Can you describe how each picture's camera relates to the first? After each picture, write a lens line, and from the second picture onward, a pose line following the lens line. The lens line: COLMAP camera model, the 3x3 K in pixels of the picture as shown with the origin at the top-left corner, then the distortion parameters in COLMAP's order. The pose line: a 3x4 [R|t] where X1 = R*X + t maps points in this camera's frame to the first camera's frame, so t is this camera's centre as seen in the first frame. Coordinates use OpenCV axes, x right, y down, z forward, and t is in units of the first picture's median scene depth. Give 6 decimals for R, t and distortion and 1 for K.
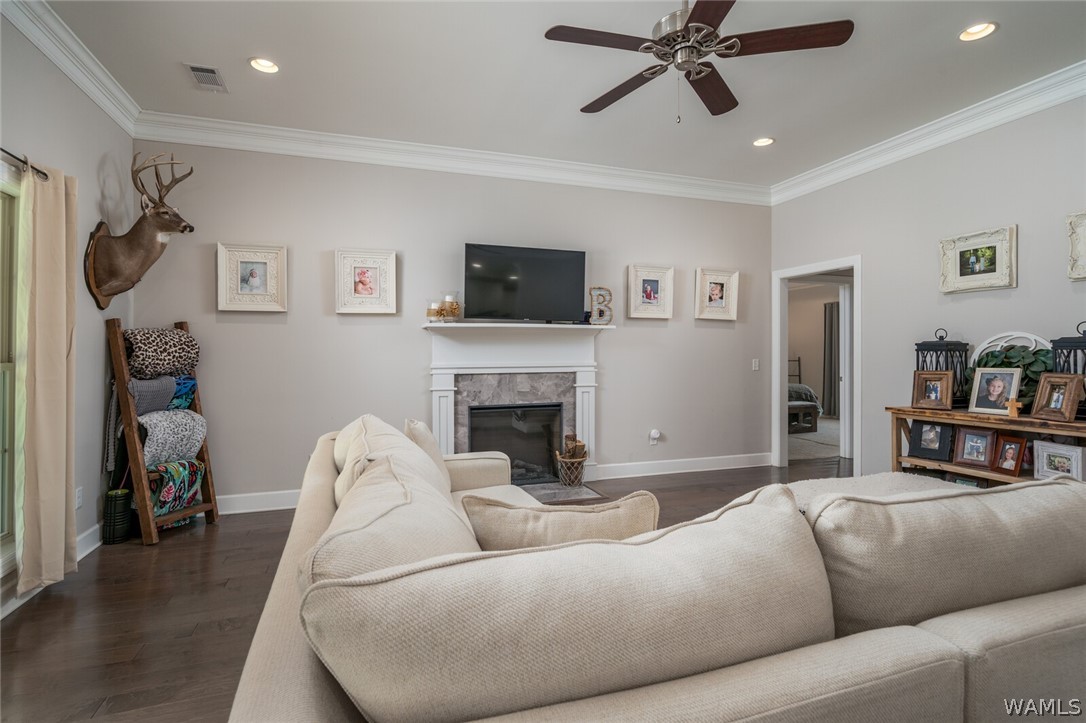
lens RADIAL K [[537.6, 0, 540.6], [0, 537.6, 351.5], [0, 0, 1]] dist [0.016802, 0.000162]
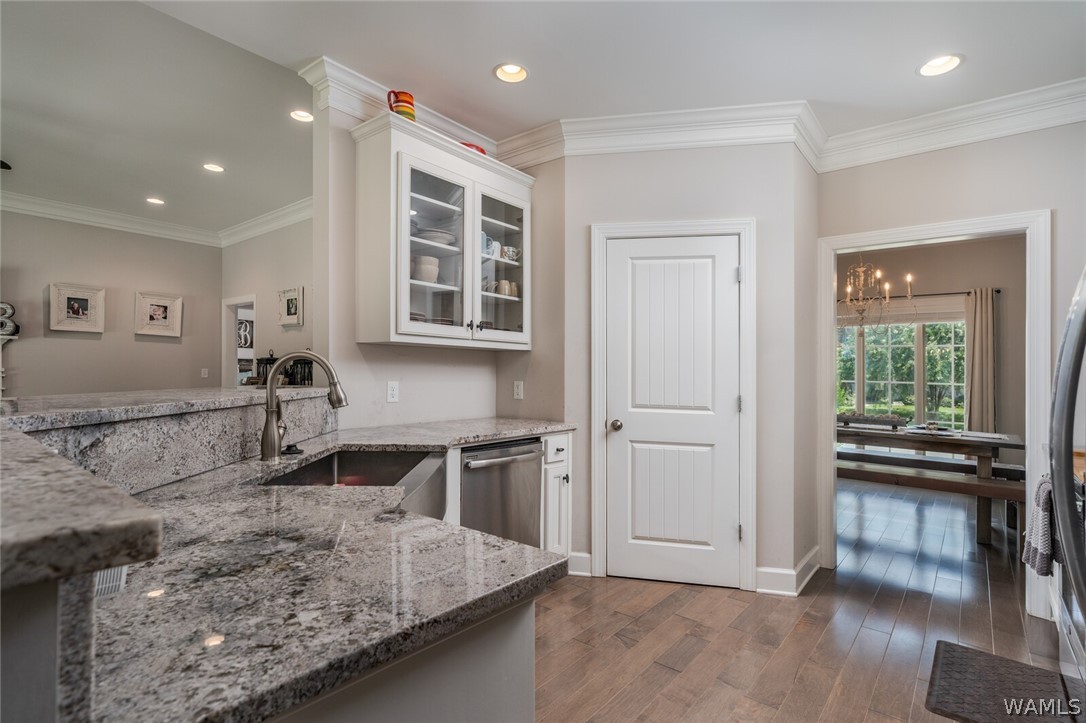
lens RADIAL K [[537.6, 0, 534.7], [0, 537.6, 365.9], [0, 0, 1]] dist [0.016802, 0.000162]
pose [[0.862848, 0.021440, 0.505008, 0.530492], [-0.024103, 0.999709, -0.001261, -0.011028], [-0.504888, -0.011085, 0.863113, -0.577847]]
